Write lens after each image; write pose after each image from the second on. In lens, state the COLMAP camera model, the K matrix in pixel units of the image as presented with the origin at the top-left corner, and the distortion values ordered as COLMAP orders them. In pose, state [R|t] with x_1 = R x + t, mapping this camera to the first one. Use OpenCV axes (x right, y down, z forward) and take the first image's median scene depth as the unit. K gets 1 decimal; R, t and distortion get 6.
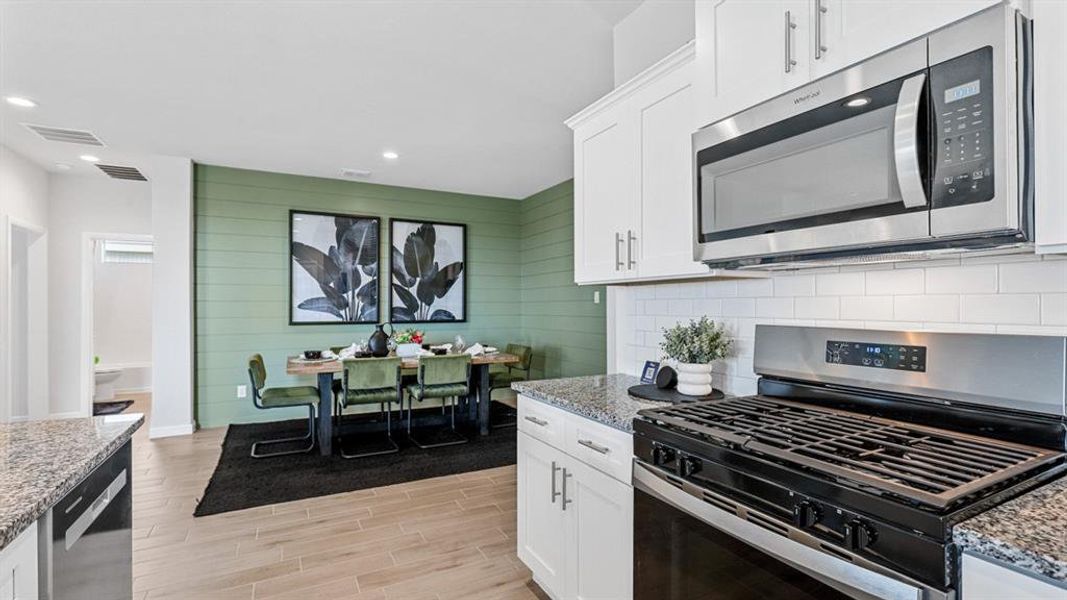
lens RADIAL K [[482.4, 0, 534.0], [0, 482.4, 304.2], [0, 0, 1]] dist [-0.000085, 0.000397]
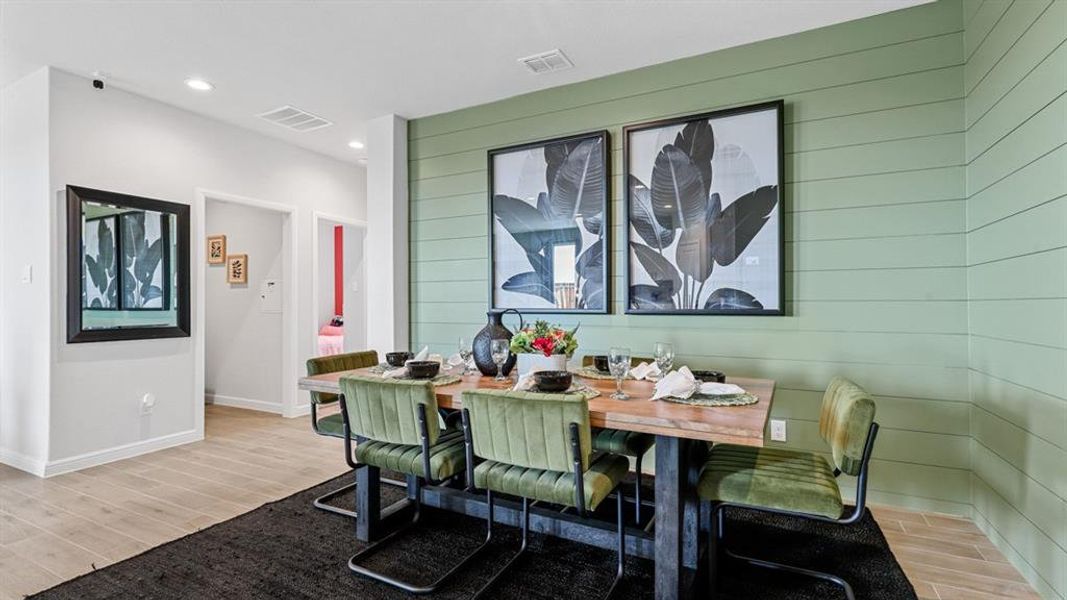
lens RADIAL K [[482.4, 0, 534.0], [0, 482.4, 304.2], [0, 0, 1]] dist [-0.000085, 0.000397]
pose [[0.575326, -0.000912, -0.817924, 0.123008], [0.005047, 0.999984, 0.002435, 0.031850], [0.817909, -0.005529, 0.575322, 0.708870]]
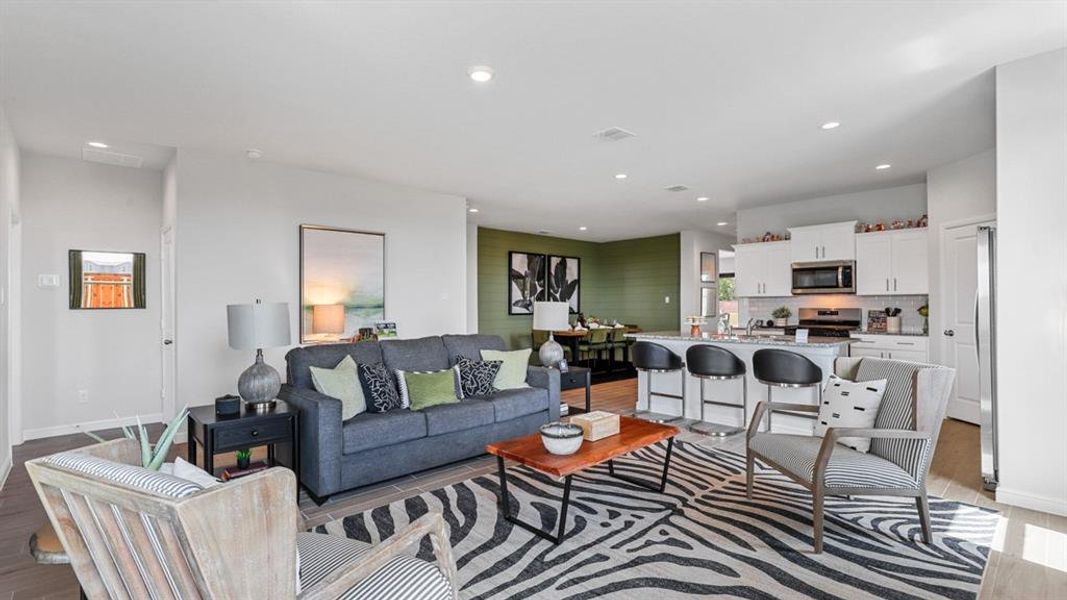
lens RADIAL K [[482.4, 0, 534.0], [0, 482.4, 304.2], [0, 0, 1]] dist [-0.000085, 0.000397]
pose [[0.967227, 0.000121, 0.253913, -0.969531], [0.000109, 1.000000, -0.000893, 0.005104], [-0.253913, 0.000892, 0.967227, -0.842385]]
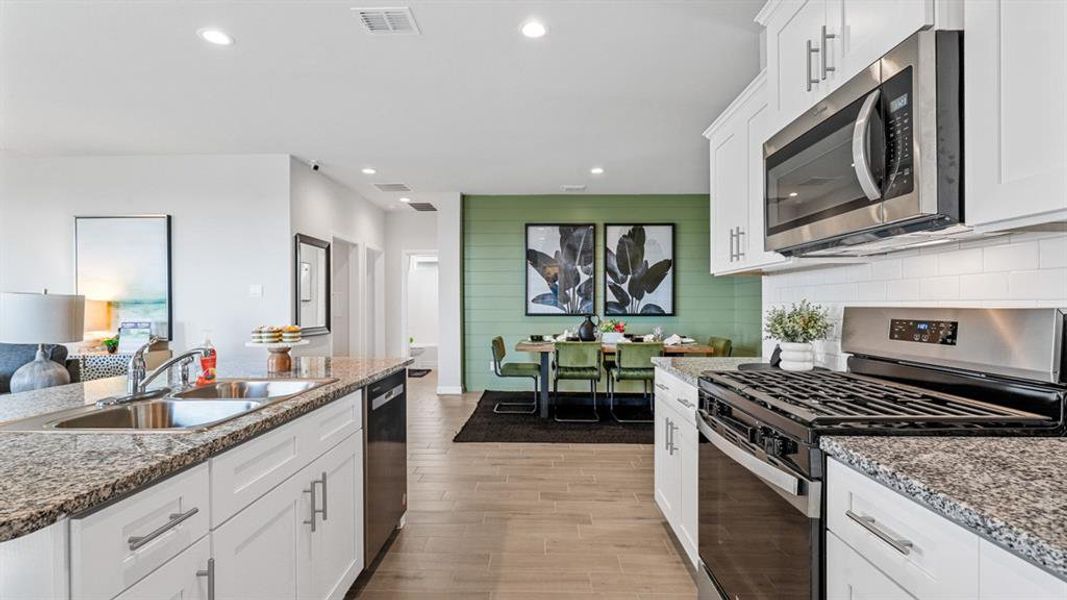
lens RADIAL K [[486.2, 0, 536.0], [0, 486.2, 309.3], [0, 0, 1]] dist [0.000275, -0.000057]
pose [[0.877100, 0.005042, -0.480281, 0.135140], [0.000750, 0.999929, 0.011866, 0.012405], [0.480307, -0.010768, 0.877034, -0.102700]]
